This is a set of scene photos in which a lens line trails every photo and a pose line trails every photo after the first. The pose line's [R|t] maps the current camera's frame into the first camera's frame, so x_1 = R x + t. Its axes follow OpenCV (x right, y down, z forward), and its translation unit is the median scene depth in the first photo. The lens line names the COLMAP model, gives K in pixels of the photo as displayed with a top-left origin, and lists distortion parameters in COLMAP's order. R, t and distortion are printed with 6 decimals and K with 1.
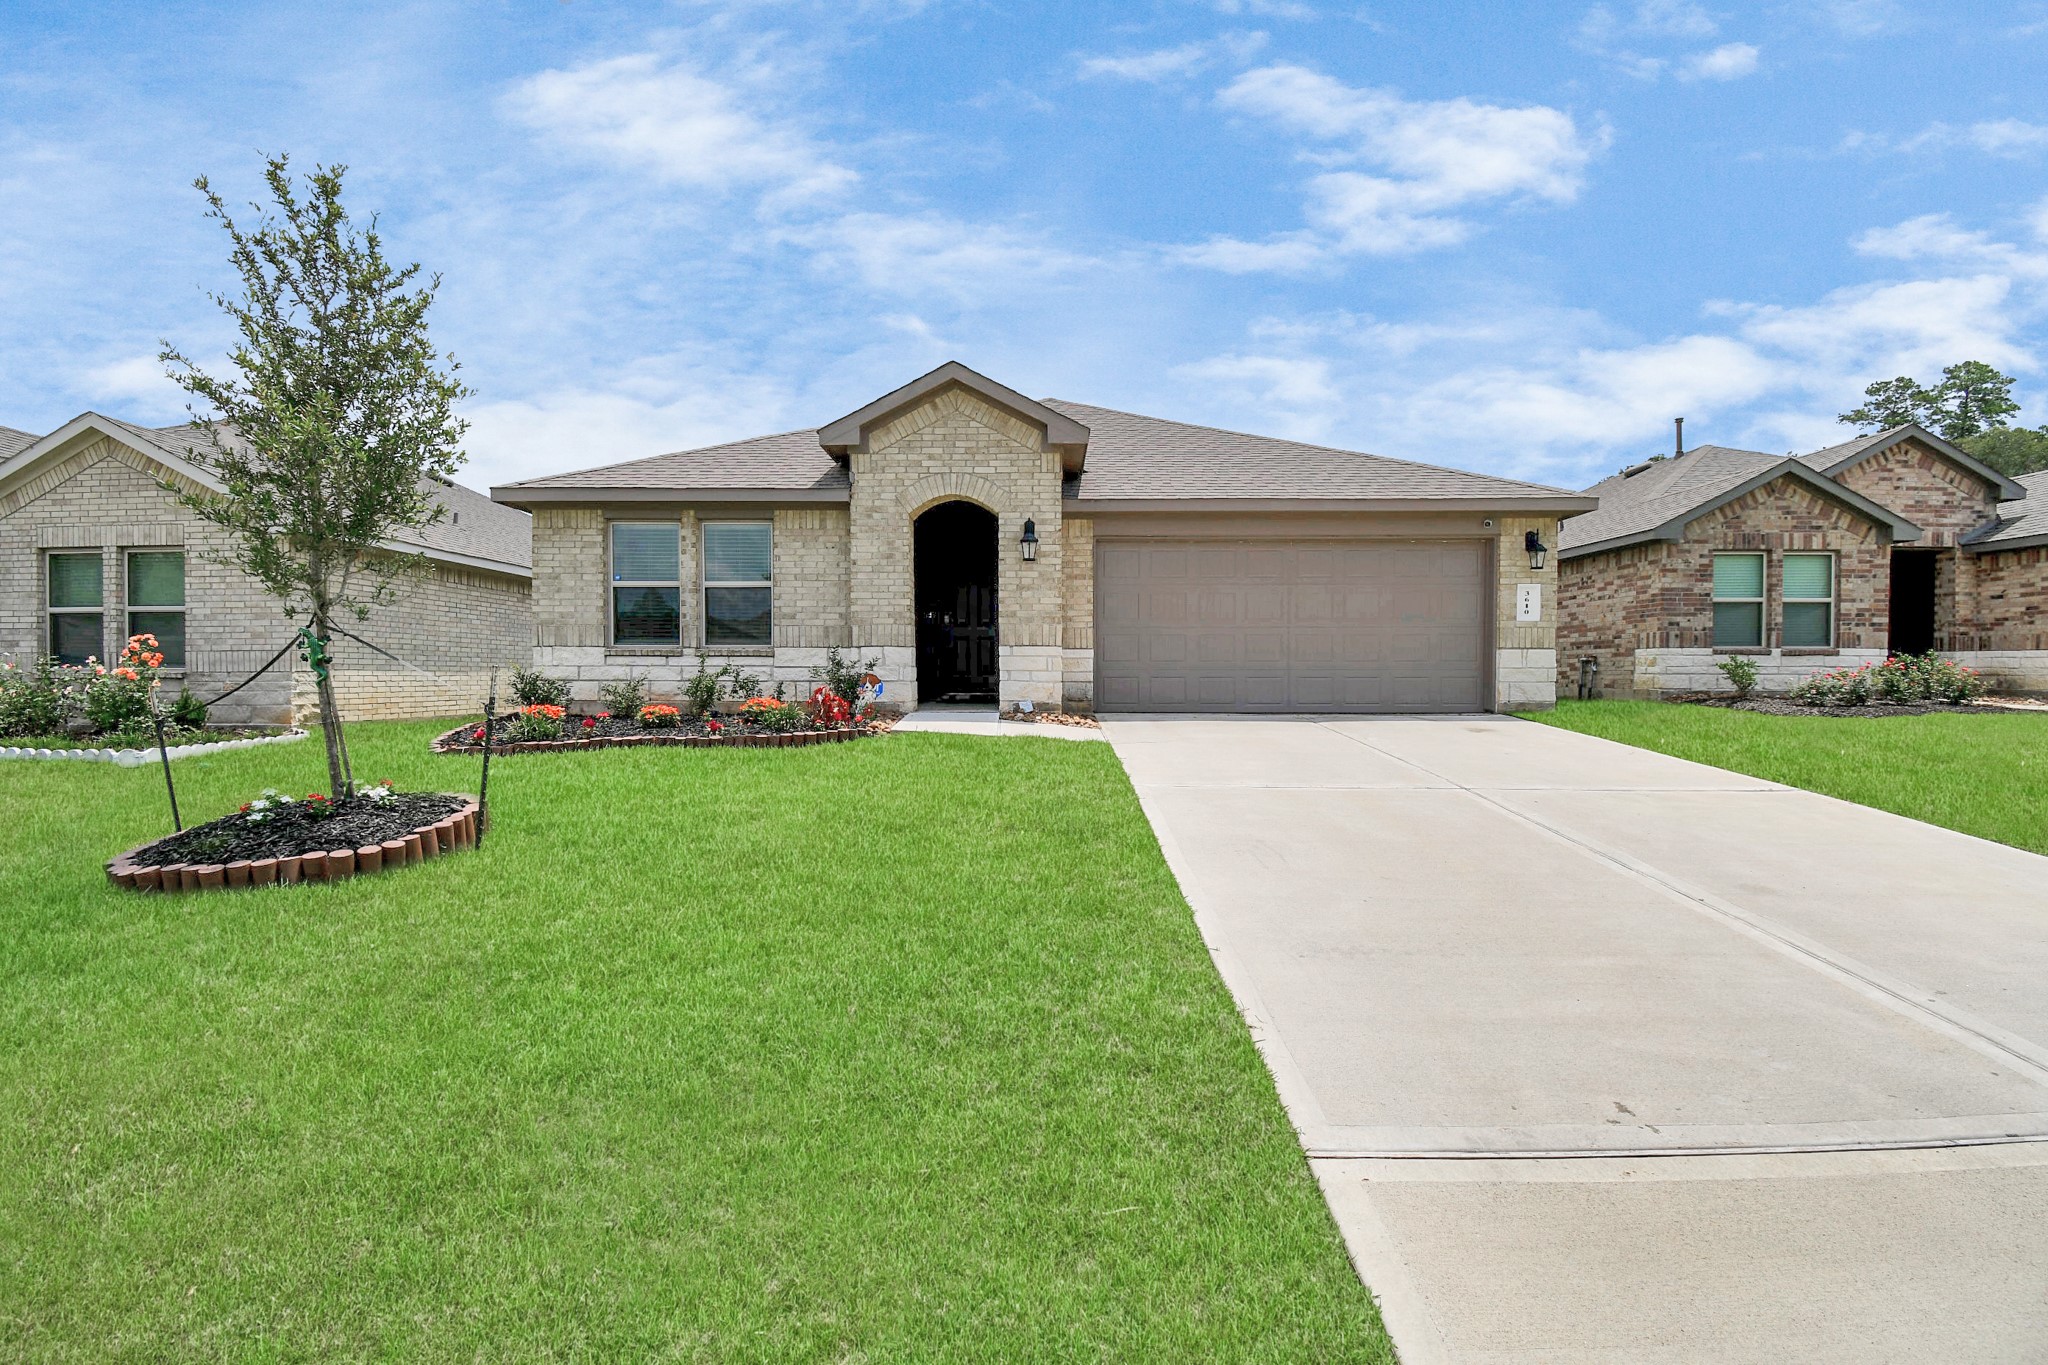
lens RADIAL K [[891.2, 0, 1020.0], [0, 891.2, 686.2], [0, 0, 1]] dist [0.003722, -0.014136]
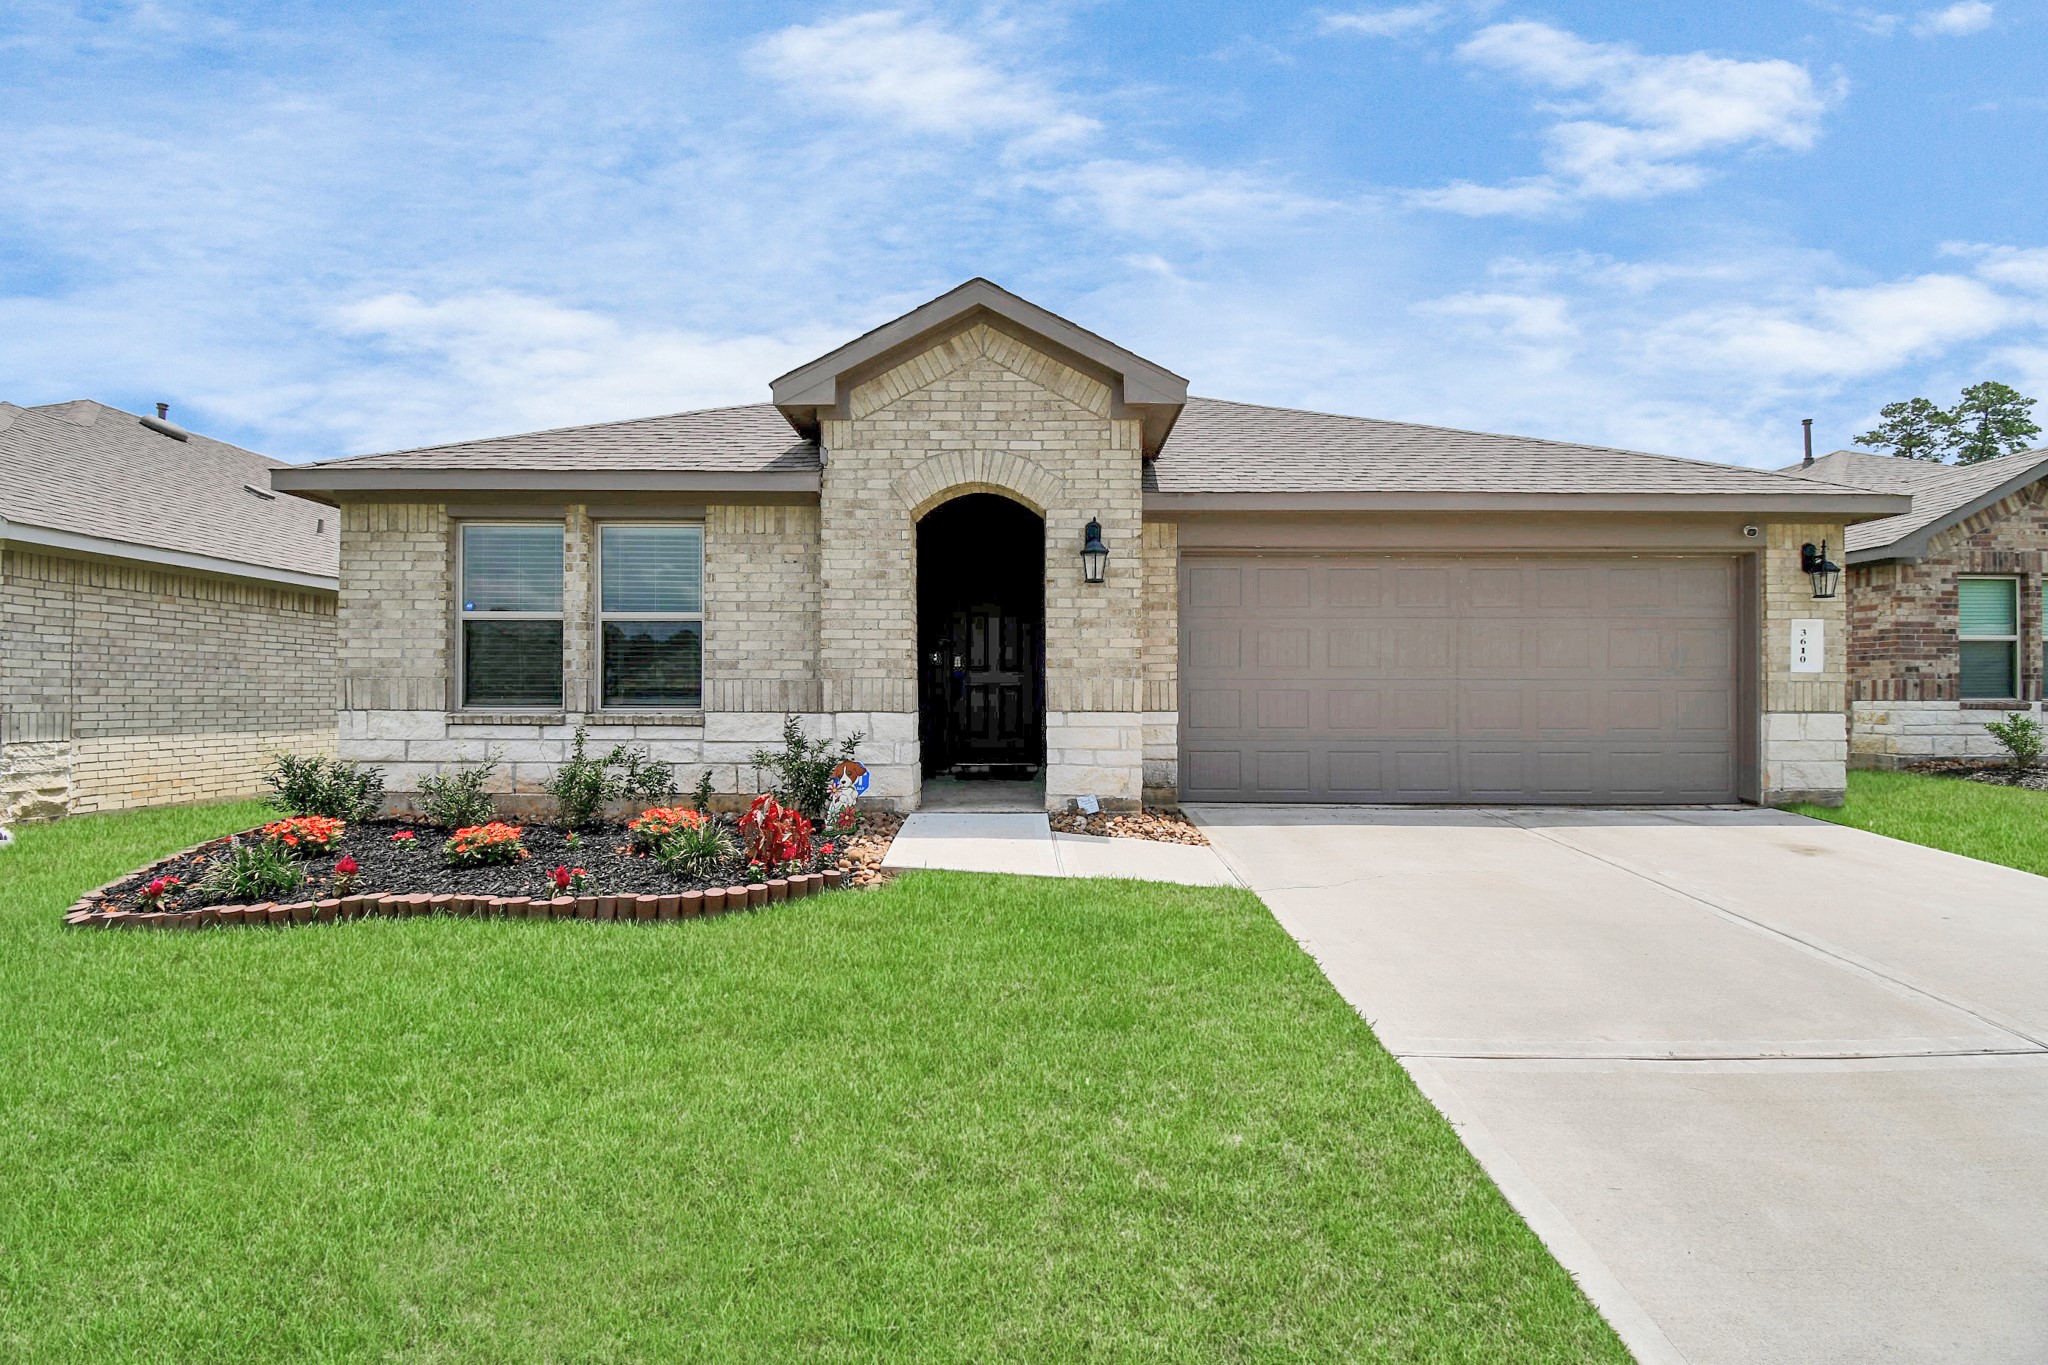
lens RADIAL K [[916.3, 0, 1016.4], [0, 916.3, 685.4], [0, 0, 1]] dist [0.001861, -0.017410]
pose [[0.999962, 0.002008, 0.008524, -0.050364], [-0.001760, 0.999580, -0.028917, -0.043949], [-0.008579, 0.028901, 0.999545, 0.318012]]
